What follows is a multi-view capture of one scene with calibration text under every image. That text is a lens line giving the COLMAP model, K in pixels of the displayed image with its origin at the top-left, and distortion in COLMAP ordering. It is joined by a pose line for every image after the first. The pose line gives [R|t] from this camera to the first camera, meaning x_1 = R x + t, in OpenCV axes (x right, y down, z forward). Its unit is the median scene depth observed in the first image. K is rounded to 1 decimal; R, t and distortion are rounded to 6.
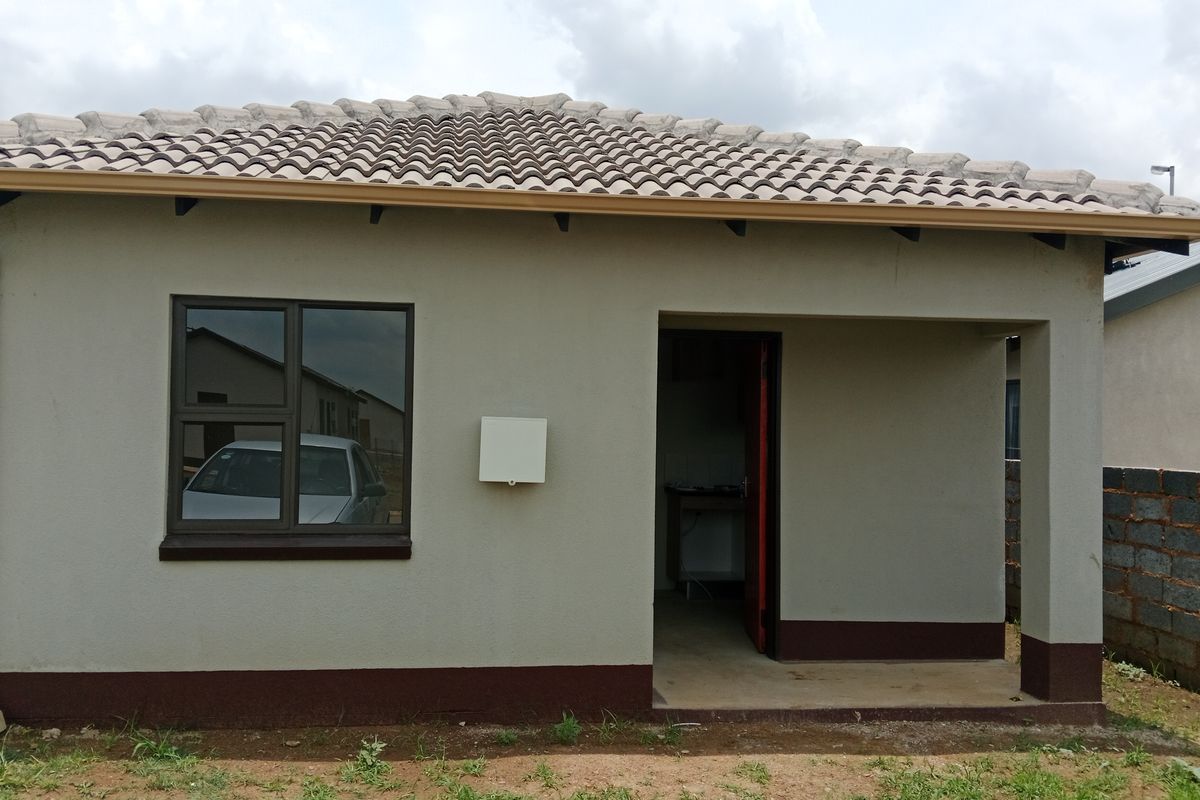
lens RADIAL K [[1162.6, 0, 598.2], [0, 1162.6, 401.2], [0, 0, 1]] dist [-0.003052, 0.000000]
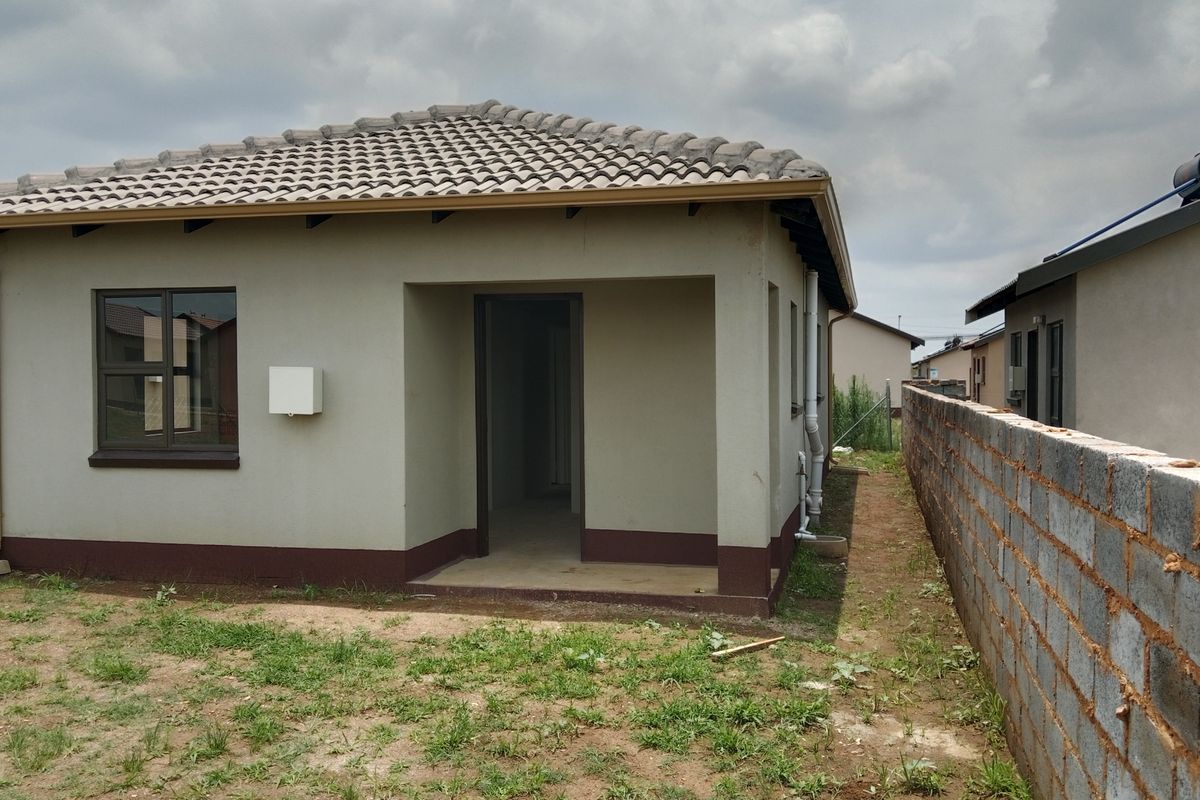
lens RADIAL K [[1162.6, 0, 604.3], [0, 1162.6, 402.9], [0, 0, 1]] dist [-0.003052, 0.000000]
pose [[0.936193, -0.012872, -0.351250, 0.743910], [0.026097, 0.999116, 0.032943, 0.020980], [0.350516, -0.040008, 0.935702, -0.161099]]
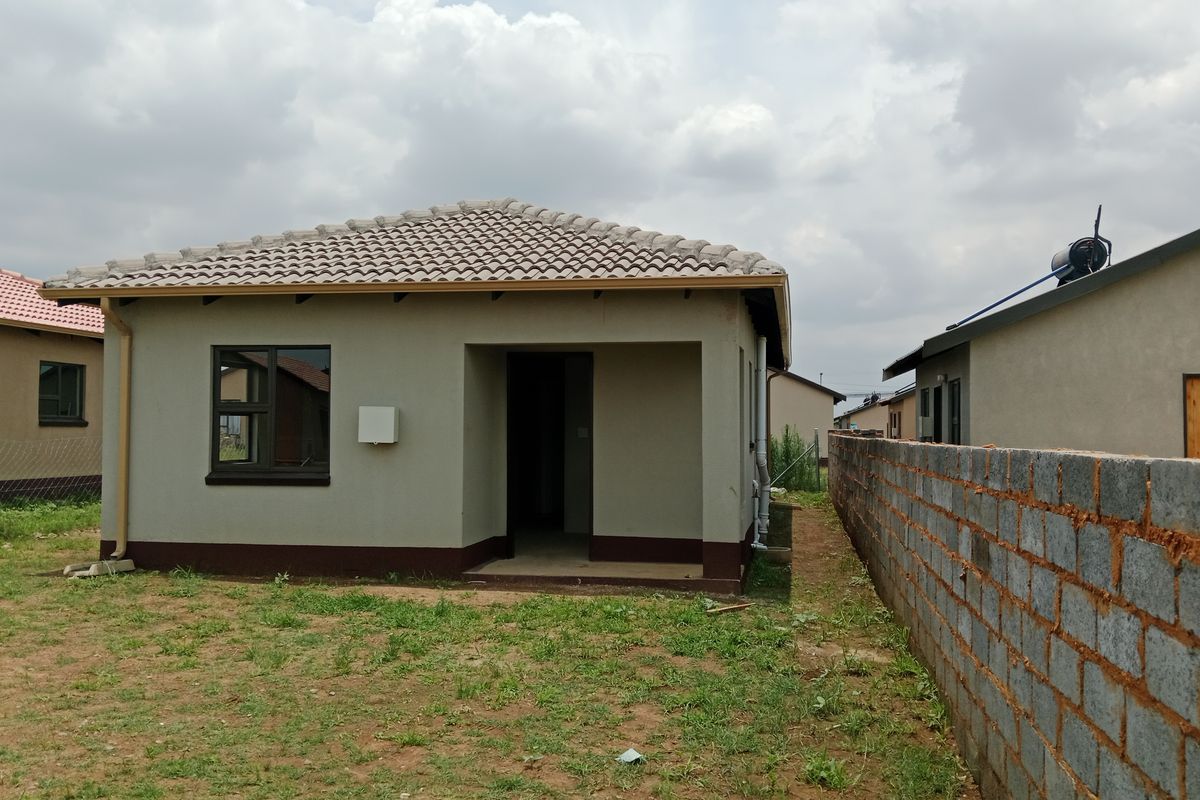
lens RADIAL K [[1162.6, 0, 603.0], [0, 1162.6, 401.1], [0, 0, 1]] dist [-0.003052, 0.000000]
pose [[0.957139, -0.020544, -0.288899, 0.769831], [0.016973, 0.999745, -0.014862, 0.037572], [0.289131, 0.009322, 0.957244, -0.615515]]
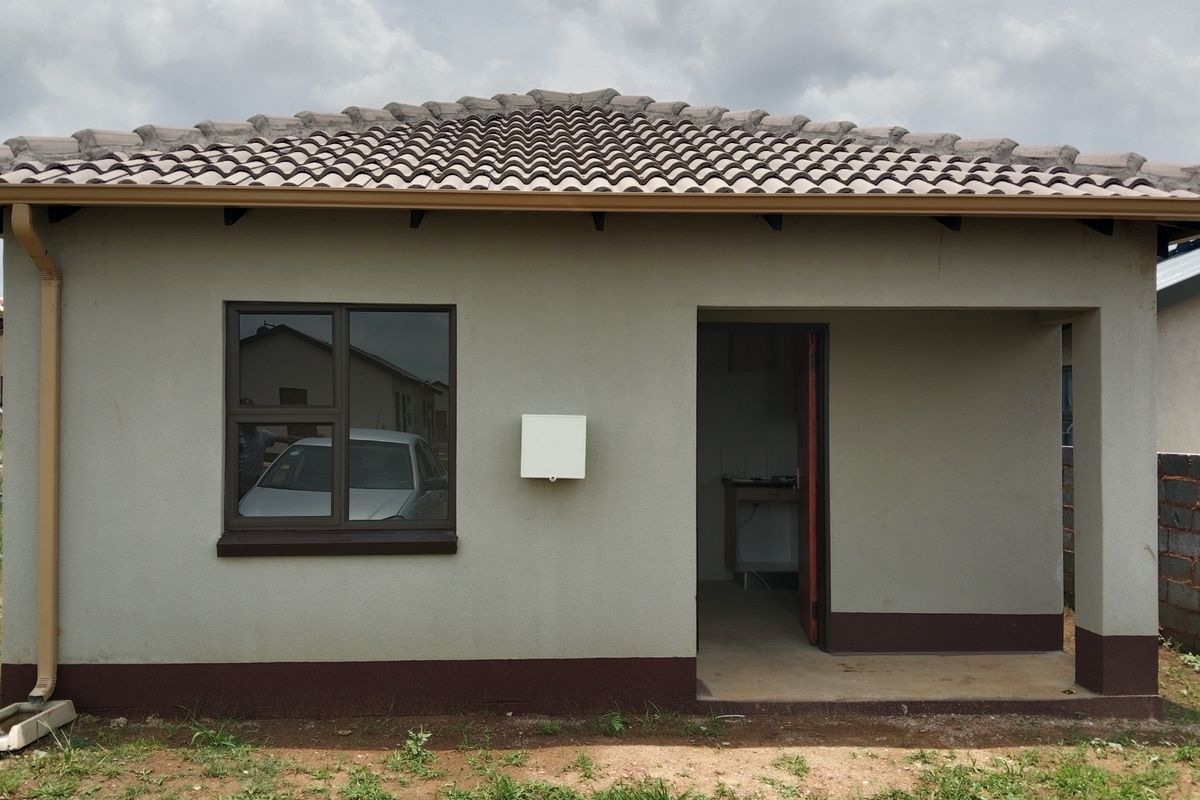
lens RADIAL K [[1162.6, 0, 593.5], [0, 1162.6, 404.4], [0, 0, 1]] dist [-0.003052, 0.000000]
pose [[0.997180, -0.014522, -0.073622, 0.035691], [0.015535, 0.999792, 0.013199, -0.007753], [0.073415, -0.014306, 0.997199, -0.011432]]
